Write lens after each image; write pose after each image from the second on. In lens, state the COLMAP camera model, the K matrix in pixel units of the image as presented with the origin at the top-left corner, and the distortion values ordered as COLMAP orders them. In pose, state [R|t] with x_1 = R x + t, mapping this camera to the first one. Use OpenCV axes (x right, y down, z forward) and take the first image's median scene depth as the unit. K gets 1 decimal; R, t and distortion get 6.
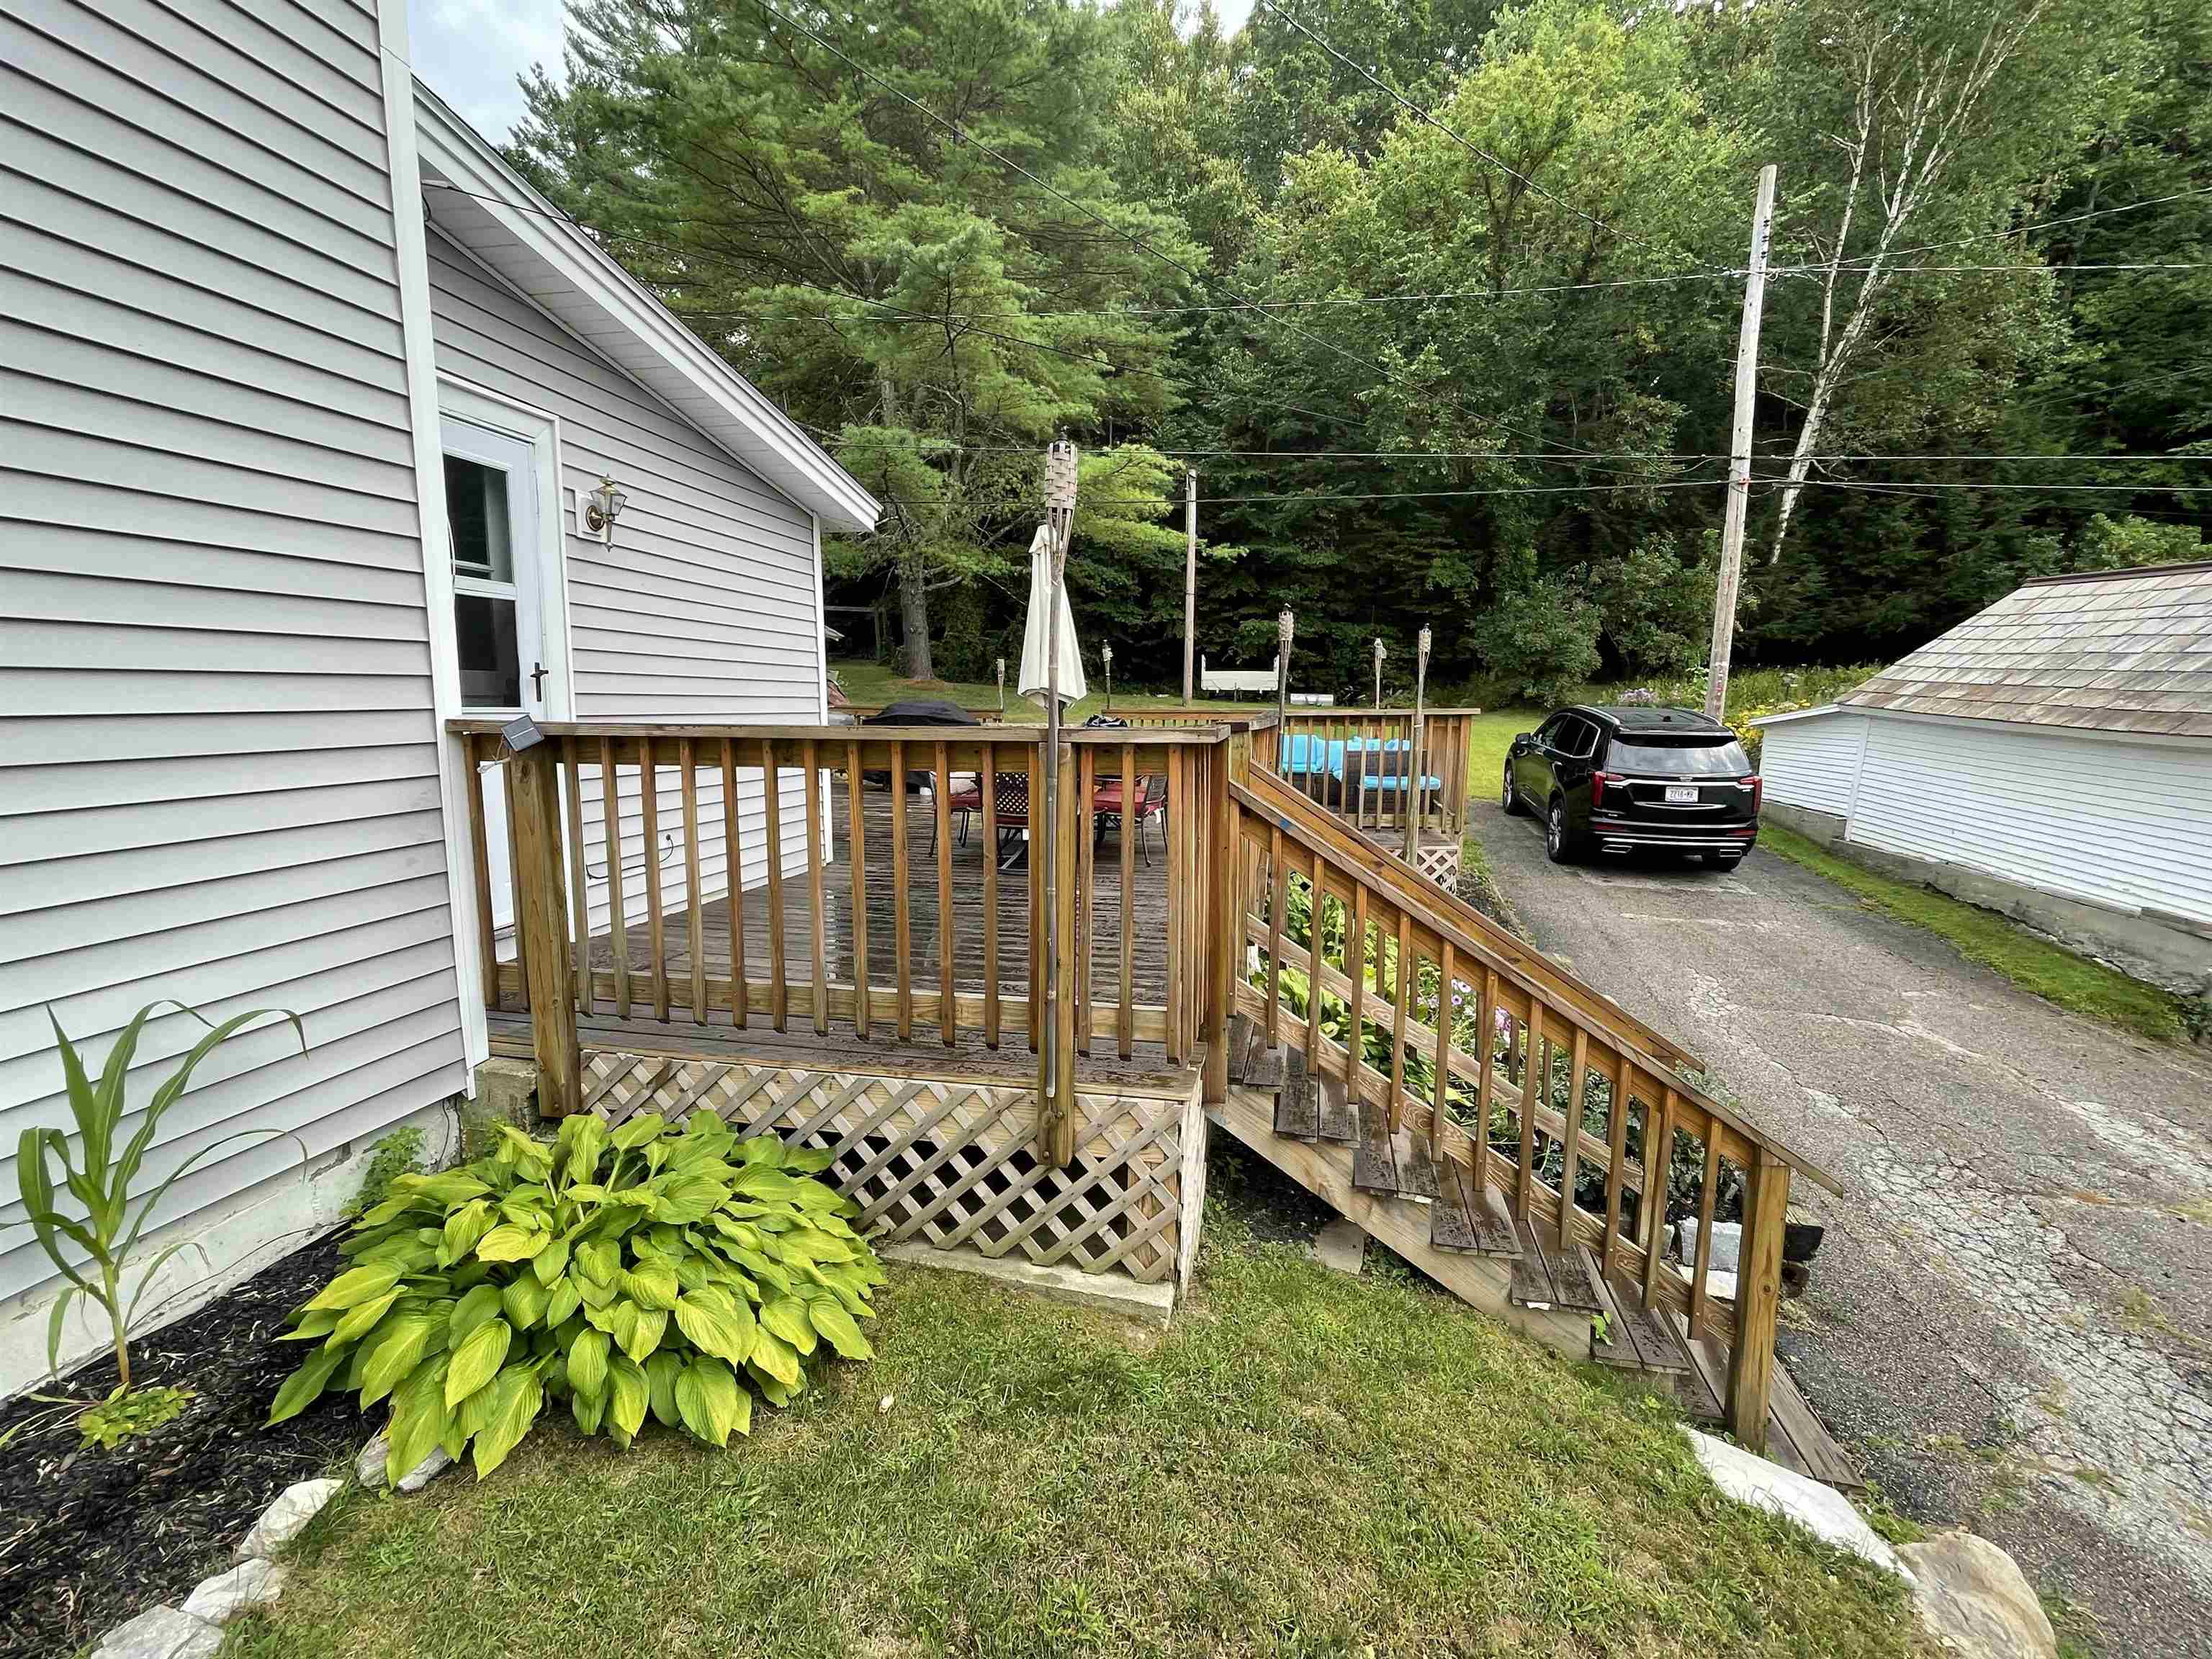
lens RADIAL K [[999.1, 0, 1092.8], [0, 999.1, 835.1], [0, 0, 1]] dist [-0.005938, 0.002844]
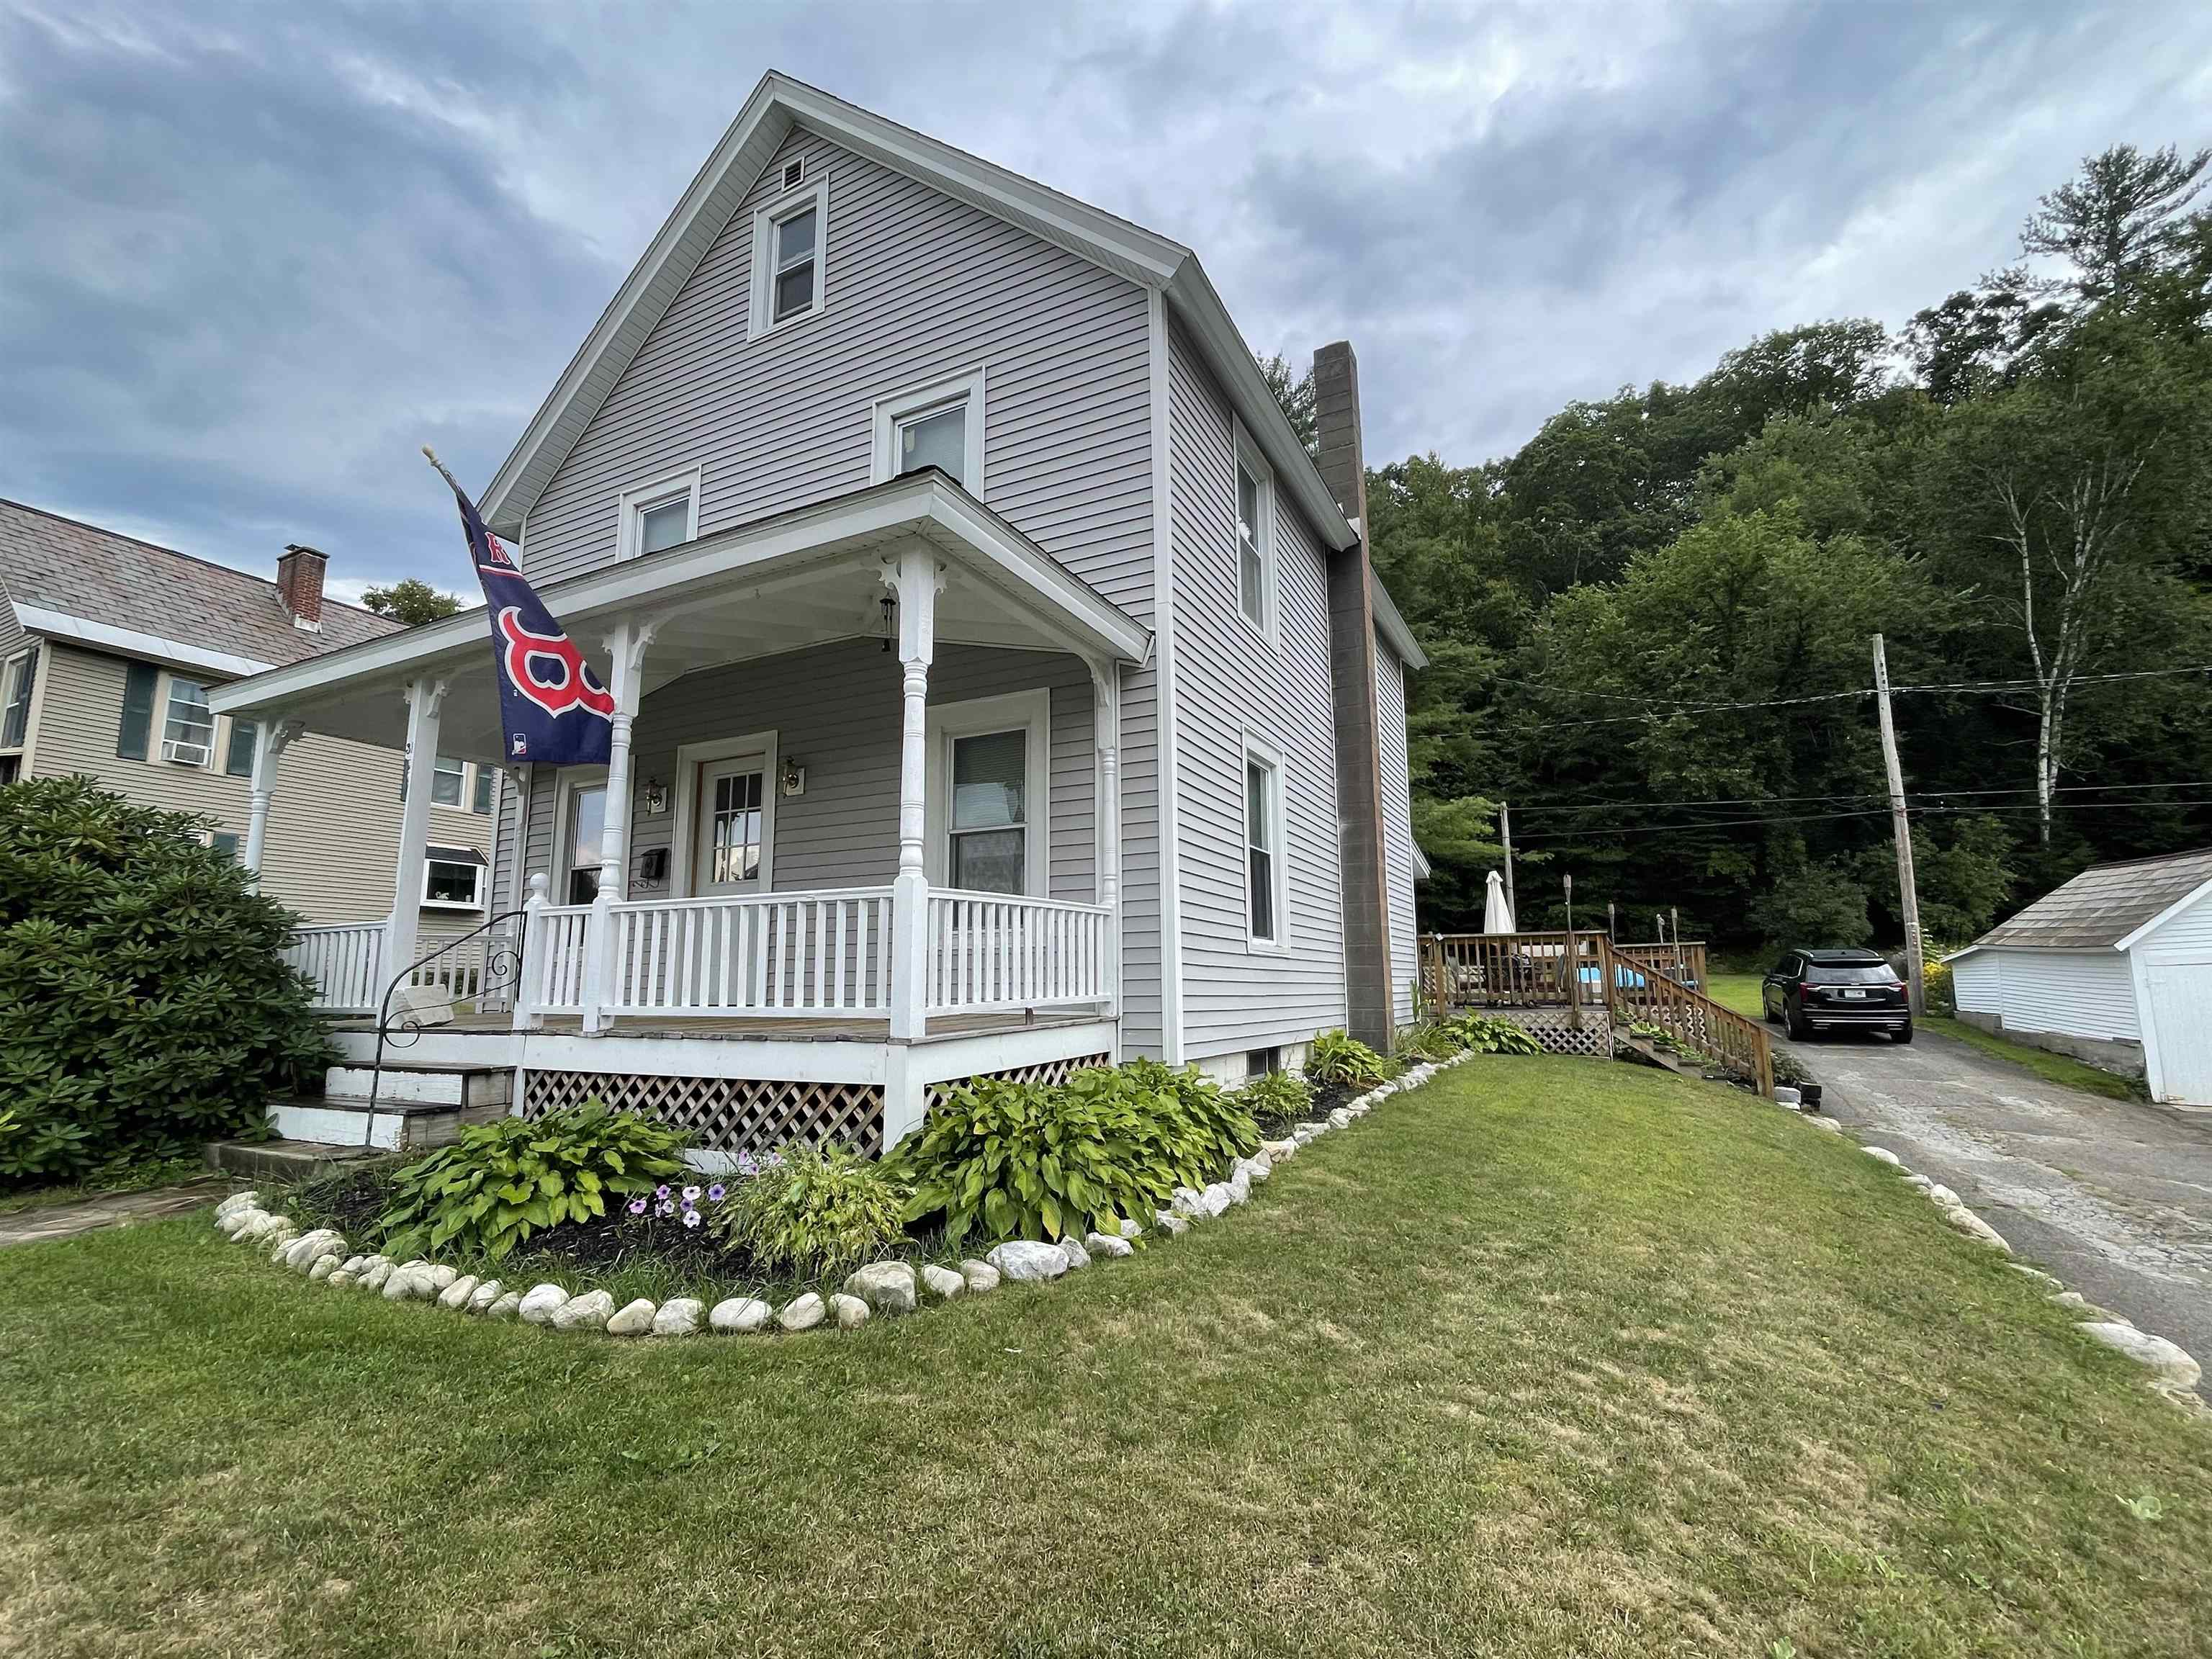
lens RADIAL K [[999.1, 0, 1097.6], [0, 999.1, 834.2], [0, 0, 1]] dist [-0.005938, 0.002844]
pose [[0.966813, -0.051103, -0.250322, -0.097858], [-0.023065, 0.958332, -0.284726, 0.083987], [0.254442, 0.281050, 0.925349, -0.403205]]
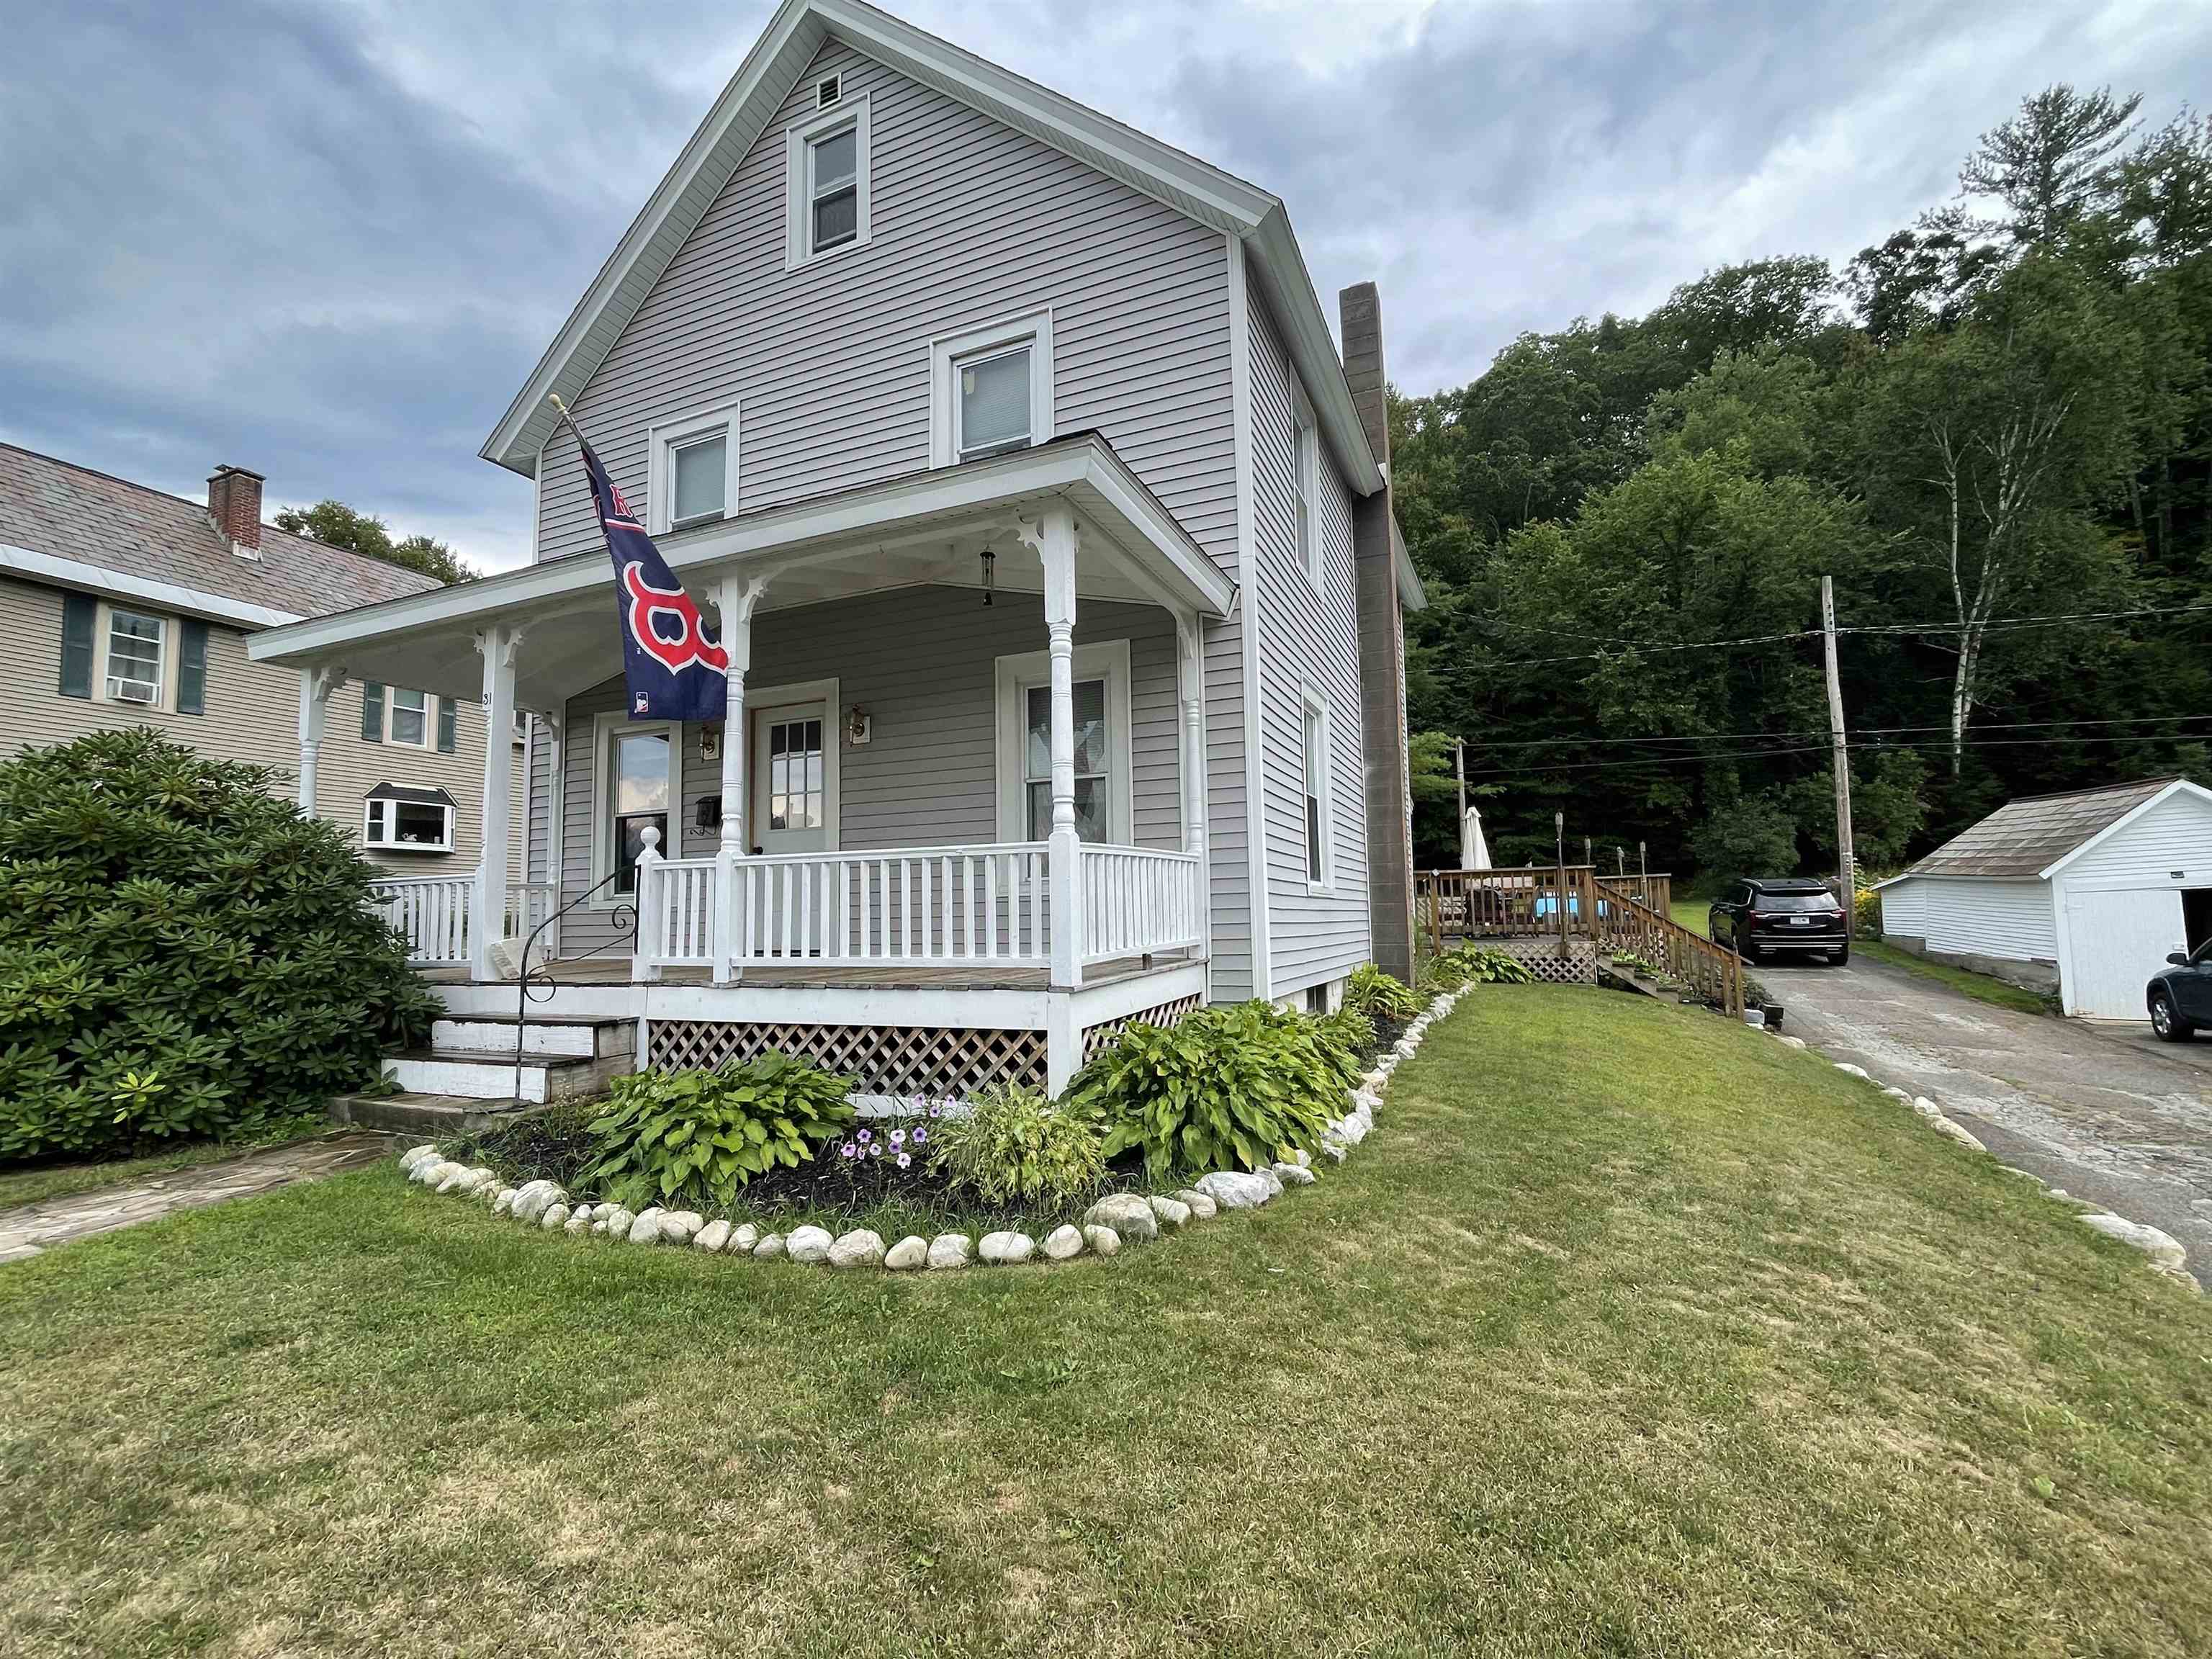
lens RADIAL K [[999.1, 0, 1097.3], [0, 999.1, 835.0], [0, 0, 1]] dist [-0.005938, 0.002844]
pose [[0.980150, -0.040383, -0.194101, -0.130608], [-0.003114, 0.975779, -0.218737, 0.082335], [0.198233, 0.215000, 0.956284, -0.419384]]
